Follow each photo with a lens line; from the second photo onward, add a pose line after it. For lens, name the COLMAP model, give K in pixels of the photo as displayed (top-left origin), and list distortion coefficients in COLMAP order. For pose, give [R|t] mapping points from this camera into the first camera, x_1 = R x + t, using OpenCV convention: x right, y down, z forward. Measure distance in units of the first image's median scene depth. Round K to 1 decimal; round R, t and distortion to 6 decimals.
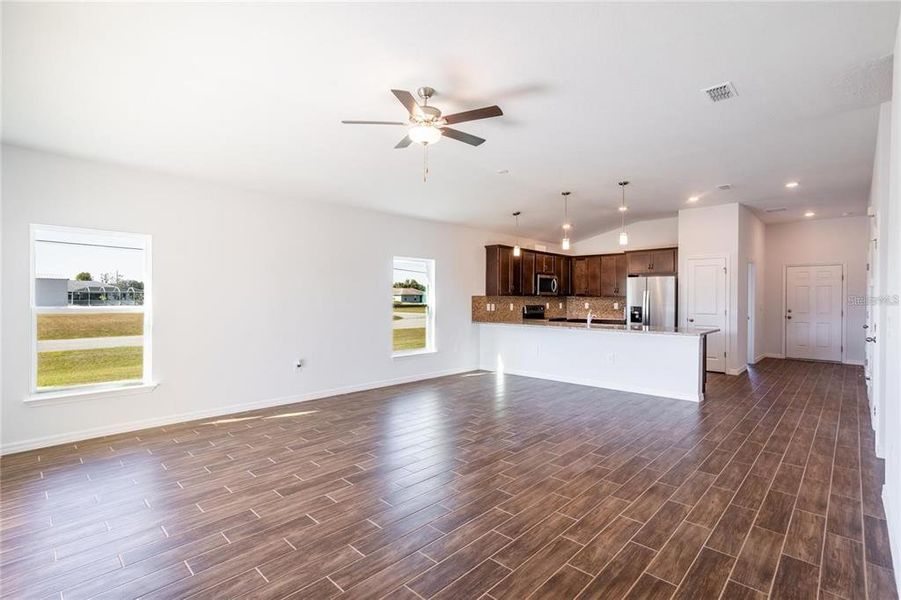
lens RADIAL K [[435.9, 0, 452.4], [0, 435.9, 284.6], [0, 0, 1]] dist [-0.027072, 0.000836]
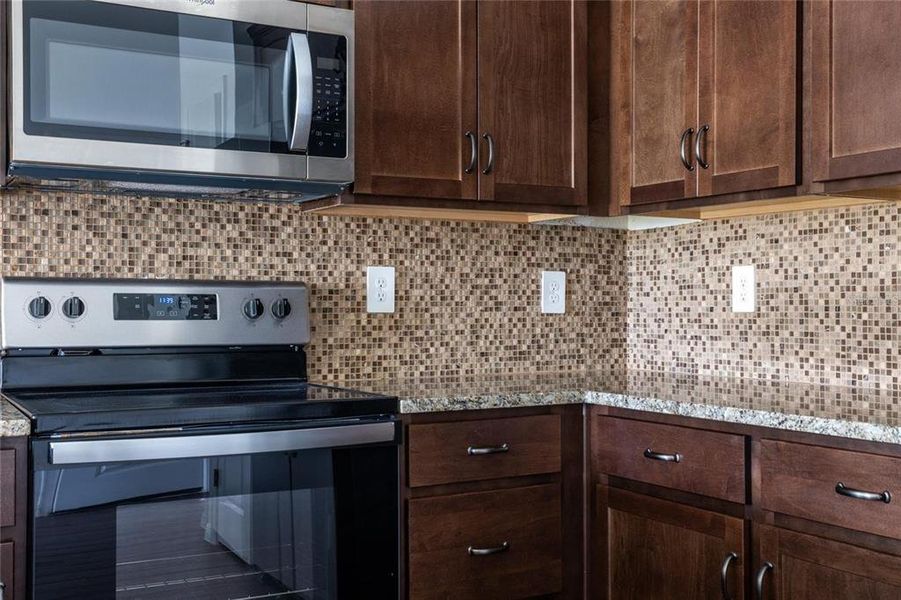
lens RADIAL K [[1042.2, 0, 450.5], [0, 1042.2, 300.0], [0, 0, 1]] dist [0.020785, 0.026058]
pose [[0.958495, -0.001834, -0.285102, 0.377433], [0.009497, 0.999630, 0.025497, 0.051758], [0.284950, -0.027146, 0.958158, 0.836663]]
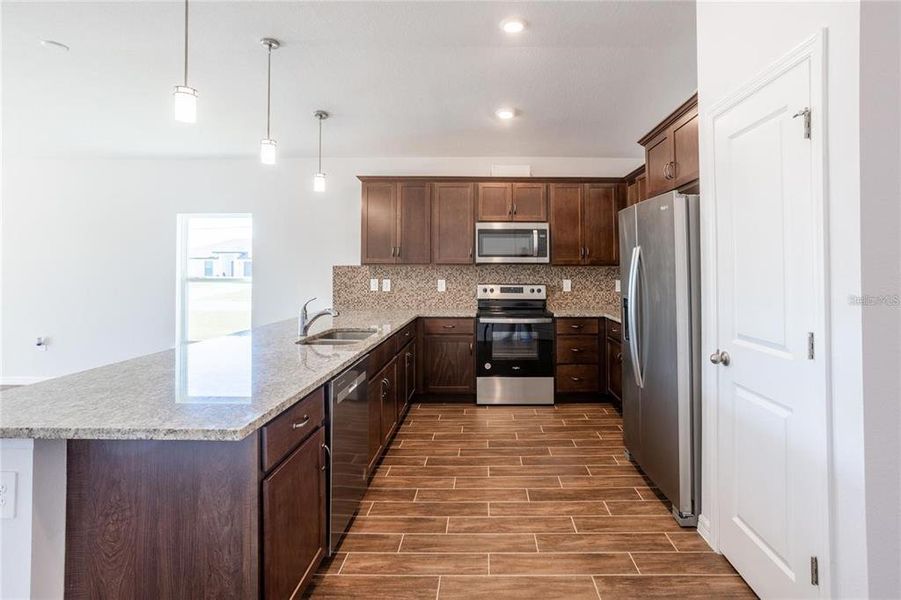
lens RADIAL K [[451.0, 0, 482.7], [0, 451.0, 258.3], [0, 0, 1]] dist [-0.011571, -0.000036]
pose [[0.698560, -0.017516, -0.715337, 0.602886], [0.021005, 0.999772, -0.003968, 0.020987], [0.715244, -0.012254, 0.698768, 0.671195]]
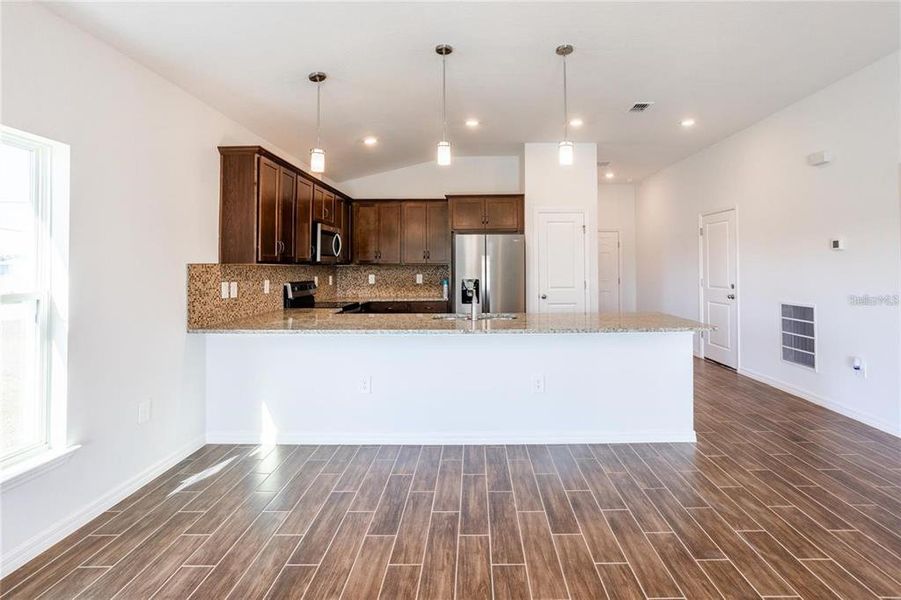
lens RADIAL K [[451.0, 0, 482.7], [0, 451.0, 258.3], [0, 0, 1]] dist [-0.011571, -0.000036]
pose [[0.706609, 0.005898, 0.707580, -0.049376], [-0.013726, 0.999891, 0.005373, 0.014257], [-0.707471, -0.013509, 0.706613, 0.502453]]
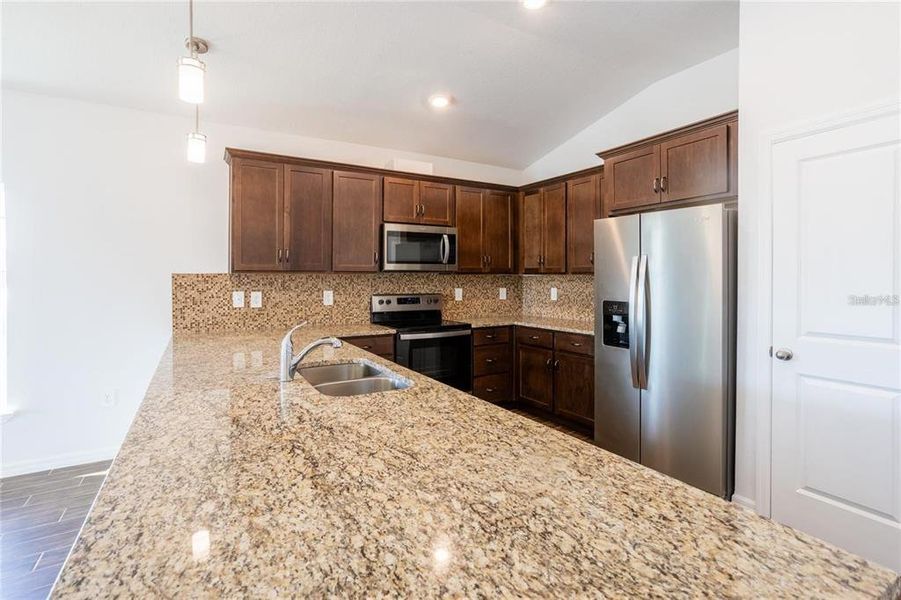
lens RADIAL K [[435.9, 0, 452.4], [0, 435.9, 284.6], [0, 0, 1]] dist [-0.027072, 0.000836]
pose [[0.966763, -0.000303, -0.255676, 0.388519], [0.011651, 0.999013, 0.042874, 0.020662], [0.255410, -0.044428, 0.965811, 0.630686]]
